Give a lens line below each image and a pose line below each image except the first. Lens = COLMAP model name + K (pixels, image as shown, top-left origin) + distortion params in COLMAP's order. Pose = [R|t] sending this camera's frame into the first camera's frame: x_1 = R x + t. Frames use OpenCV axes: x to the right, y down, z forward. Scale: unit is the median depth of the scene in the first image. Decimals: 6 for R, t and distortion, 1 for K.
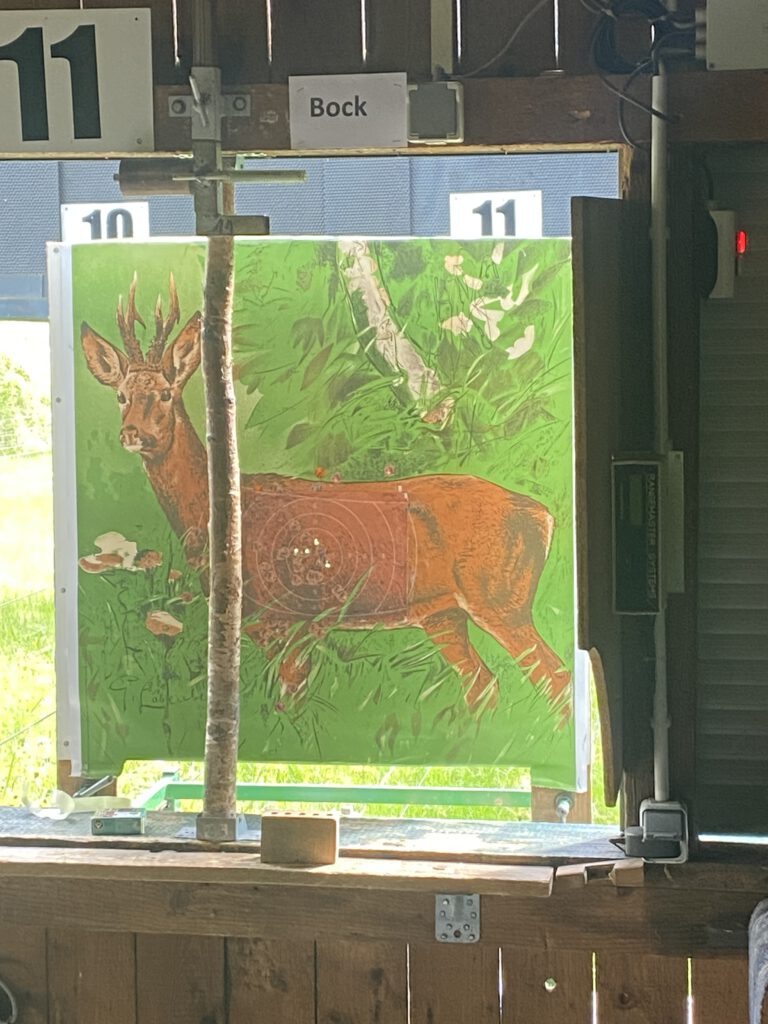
lens RADIAL K [[2261.0, 0, 384.0], [0, 2261.0, 513.9], [0, 0, 1]] dist [0.183323, 0.000000]
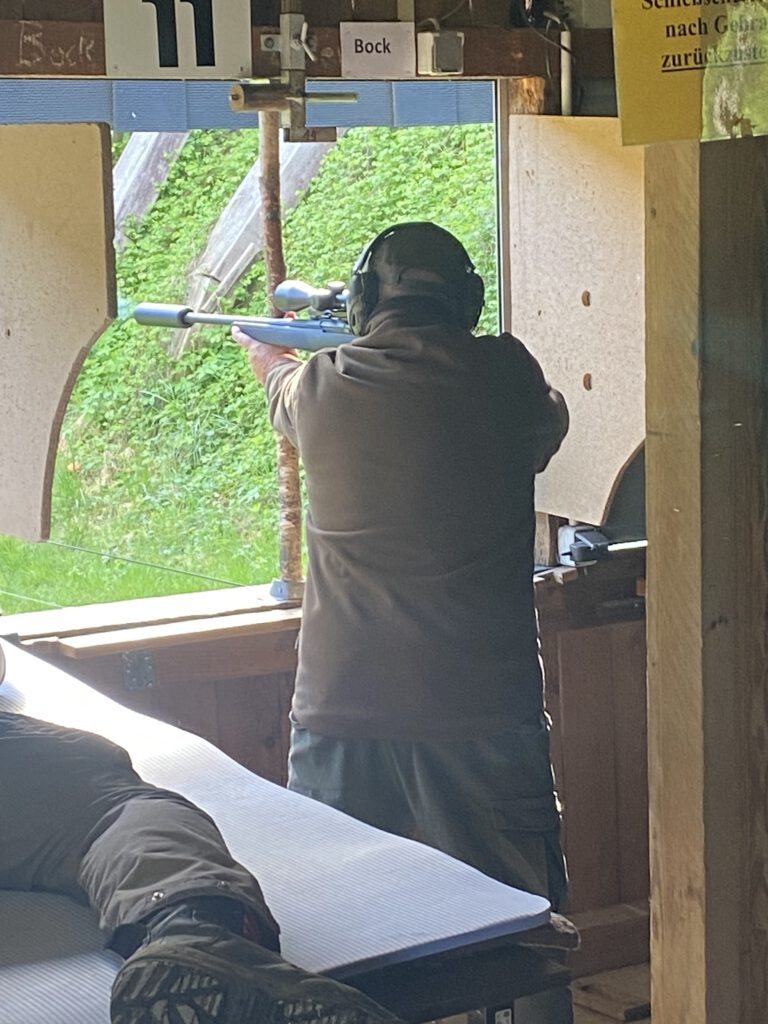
lens RADIAL K [[2546.3, 0, 384.9], [0, 2546.3, 502.7], [0, 0, 1]] dist [0.312807, 0.000000]
pose [[0.736748, -0.101129, 0.668562, -0.941868], [0.074146, 0.994873, 0.068780, -0.010558], [-0.672090, -0.001102, 0.740469, -0.129400]]
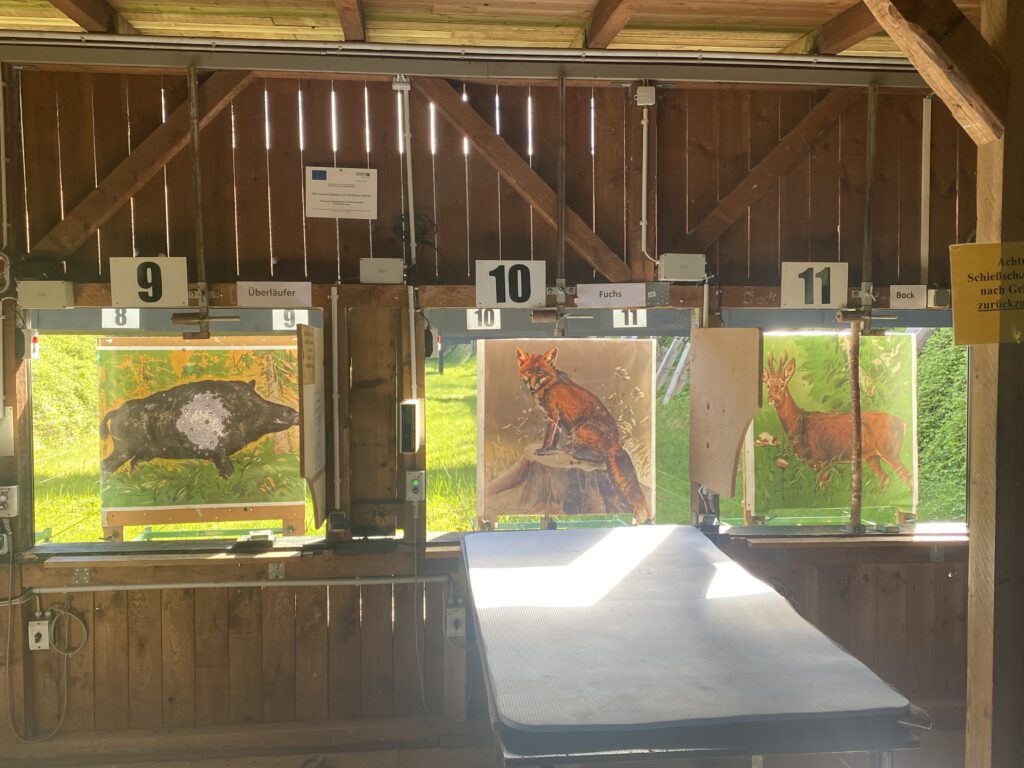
lens RADIAL K [[947.2, 0, 515.3], [0, 947.2, 386.7], [0, 0, 1]] dist [0.033022, 0.000000]
pose [[0.961579, -0.007489, 0.274426, -0.790211], [0.017231, 0.999303, -0.033108, -0.015992], [-0.273987, 0.036564, 0.961038, -0.098392]]
